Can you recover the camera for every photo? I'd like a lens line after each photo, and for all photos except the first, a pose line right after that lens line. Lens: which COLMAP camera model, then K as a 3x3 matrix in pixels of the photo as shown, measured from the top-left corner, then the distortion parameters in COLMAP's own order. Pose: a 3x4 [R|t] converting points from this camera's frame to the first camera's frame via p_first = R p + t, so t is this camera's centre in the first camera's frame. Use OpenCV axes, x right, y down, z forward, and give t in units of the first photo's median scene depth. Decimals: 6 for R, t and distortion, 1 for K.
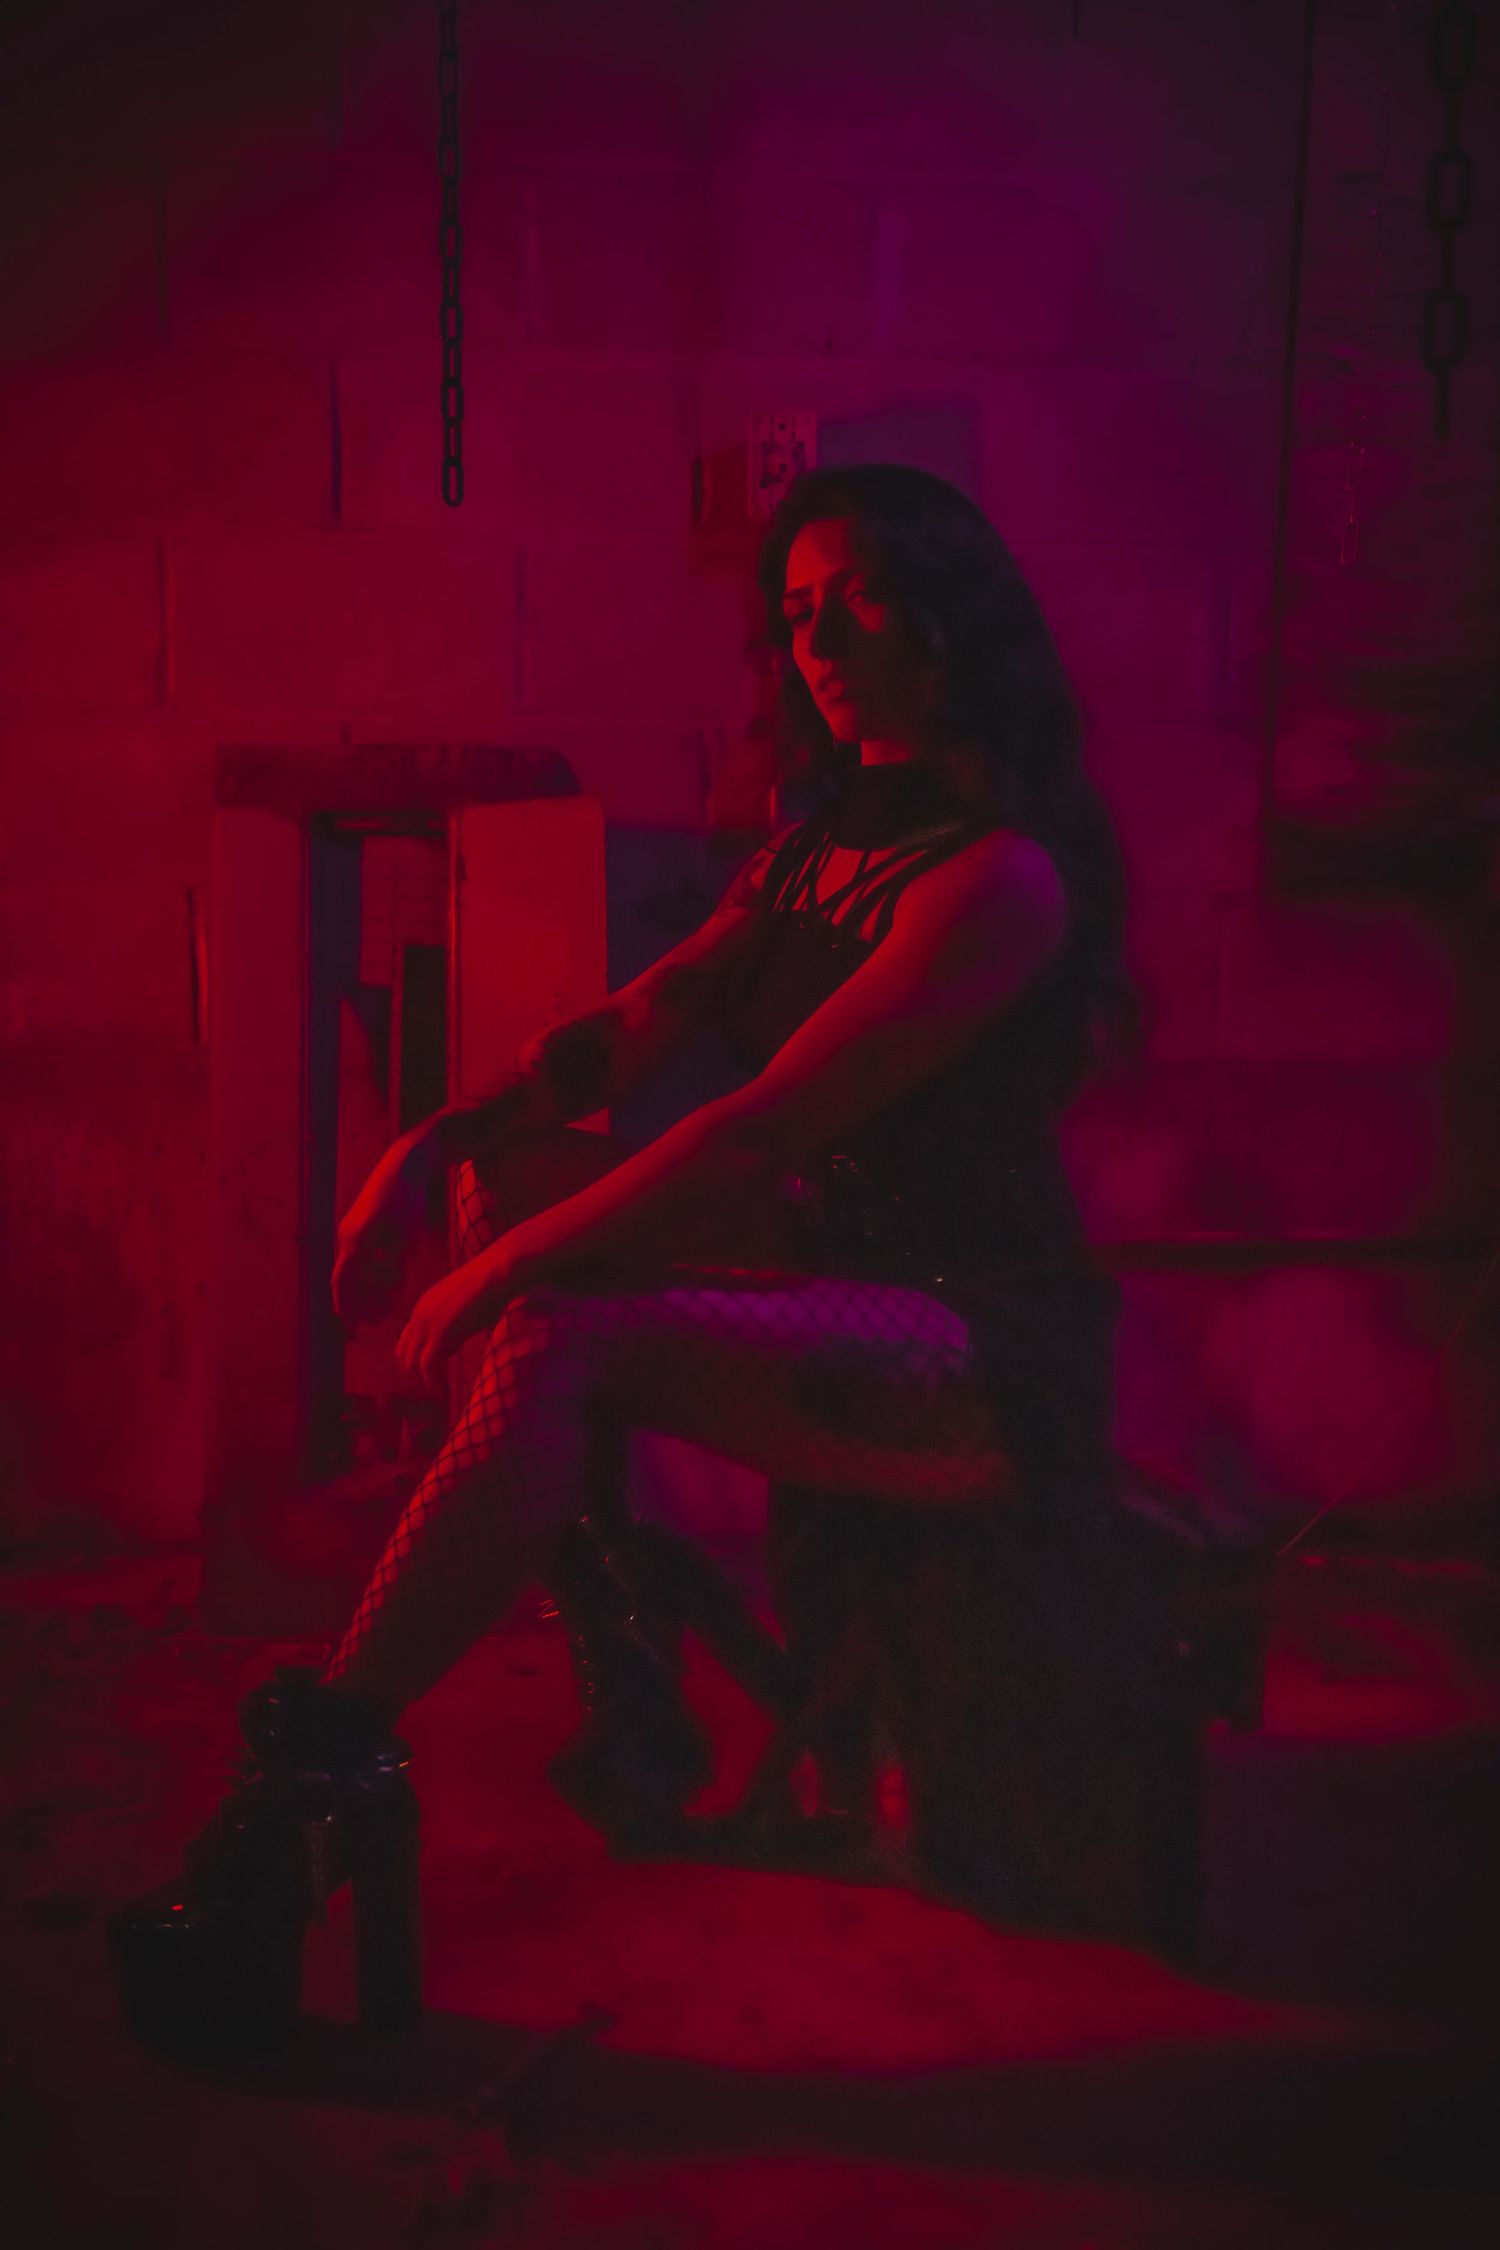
lens RADIAL K [[2219.9, 0, 736.3], [0, 2219.9, 1191.4], [0, 0, 1]] dist [-0.027911, 0.000000]
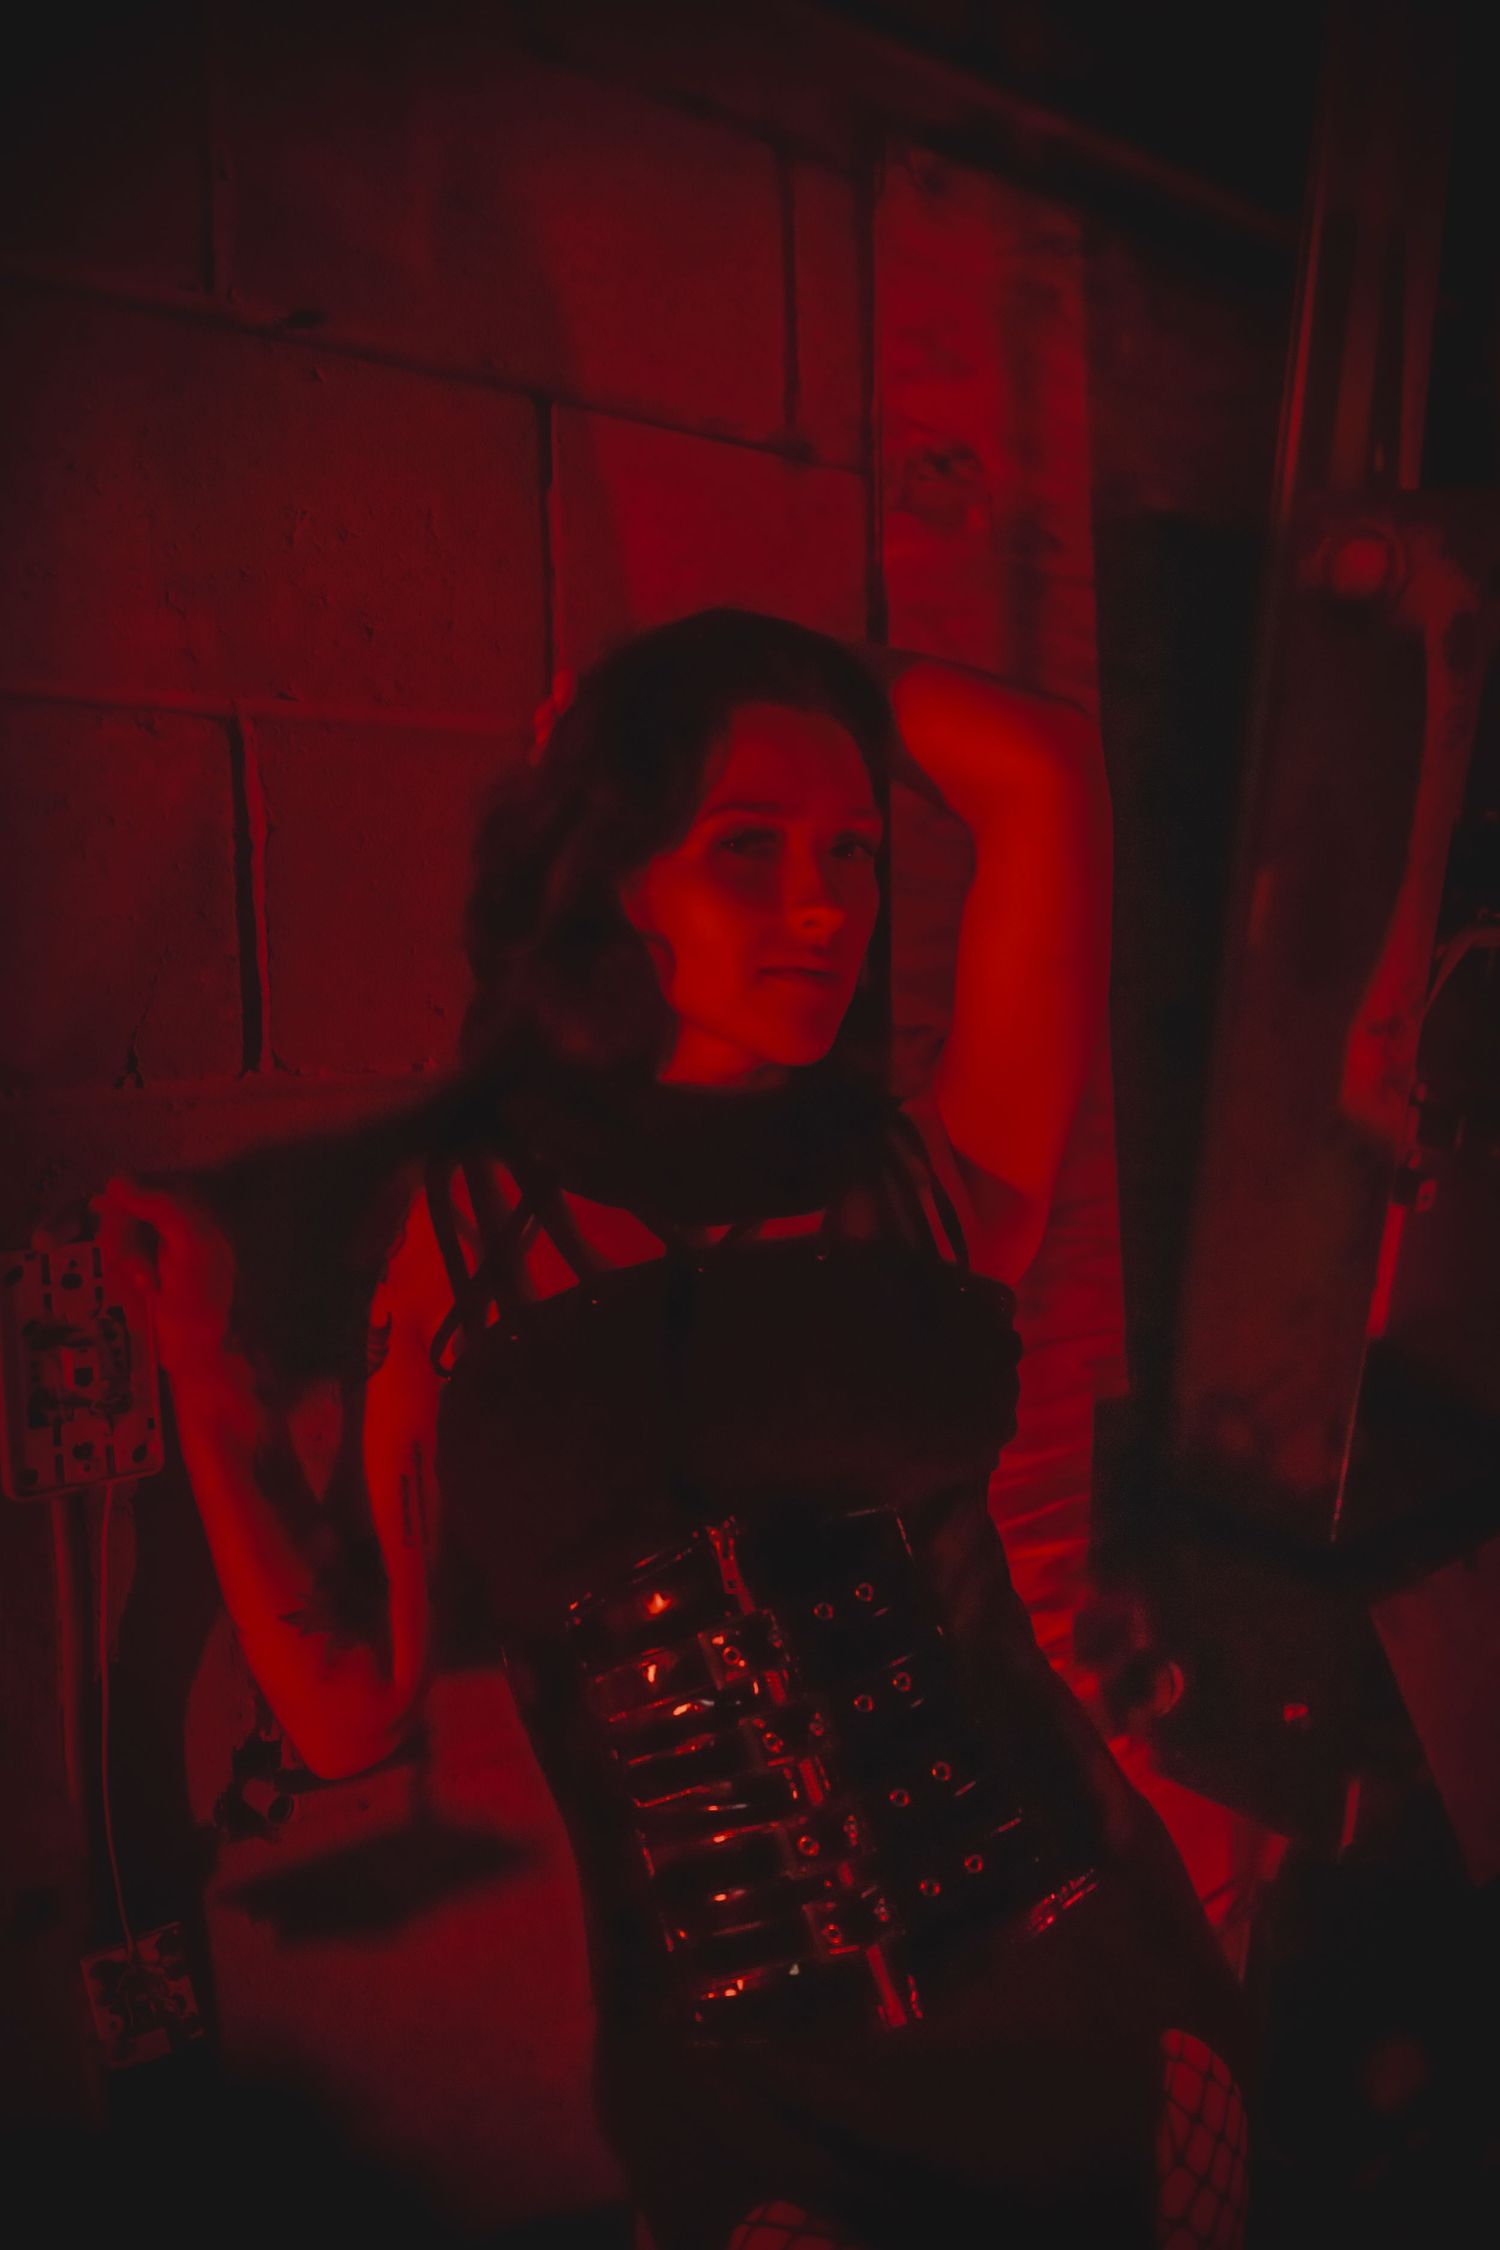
lens RADIAL K [[1814.8, 0, 846.7], [0, 1814.8, 1105.7], [0, 0, 1]] dist [-0.006931, -0.022568]
pose [[0.763955, -0.078233, 0.640509, -0.085691], [0.136796, 0.989697, -0.042277, -0.343692], [-0.630602, 0.119917, 0.766786, 0.634444]]
